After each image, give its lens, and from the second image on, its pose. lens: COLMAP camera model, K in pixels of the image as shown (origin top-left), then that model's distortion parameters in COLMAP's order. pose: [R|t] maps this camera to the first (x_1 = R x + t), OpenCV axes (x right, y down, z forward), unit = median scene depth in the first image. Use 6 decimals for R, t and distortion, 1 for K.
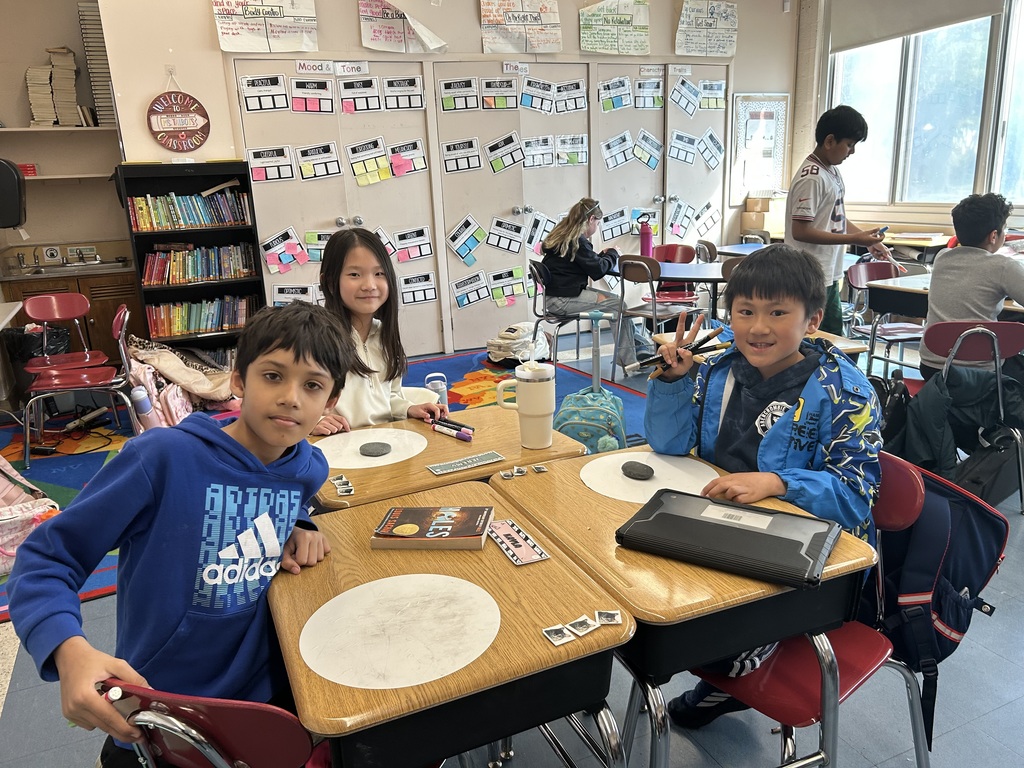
lens RADIAL K [[728.7, 0, 512.0], [0, 728.7, 384.0], [0, 0, 1]] dist [0.005494, -0.000060]
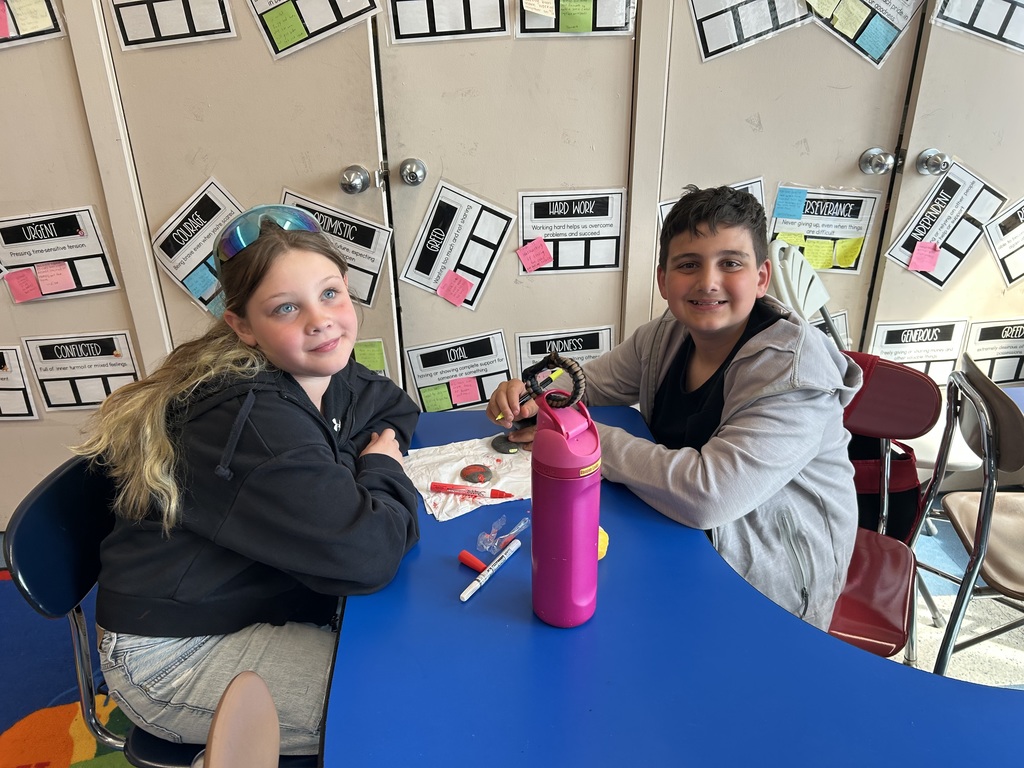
lens RADIAL K [[770.1, 0, 512.0], [0, 770.1, 384.0], [0, 0, 1]] dist [0.051644, -0.069780]
pose [[0.934869, 0.175603, -0.308519, 0.175071], [-0.130682, 0.978291, 0.160836, -0.193535], [0.330064, -0.110043, 0.937522, 0.627592]]
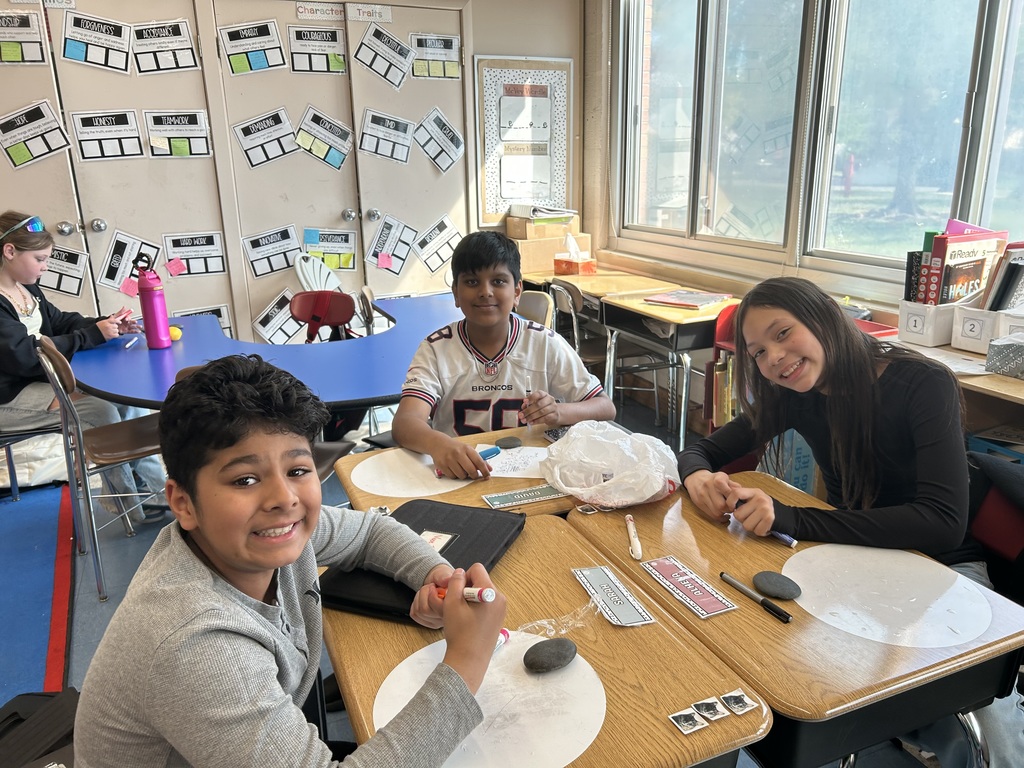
lens RADIAL K [[778.7, 0, 512.0], [0, 778.7, 384.0], [0, 0, 1]] dist [0.073367, -0.076081]
pose [[0.999146, 0.036532, -0.019329, 0.367507], [-0.036412, 0.999316, 0.006529, -0.112046], [0.019554, -0.005820, 0.999792, 0.301394]]
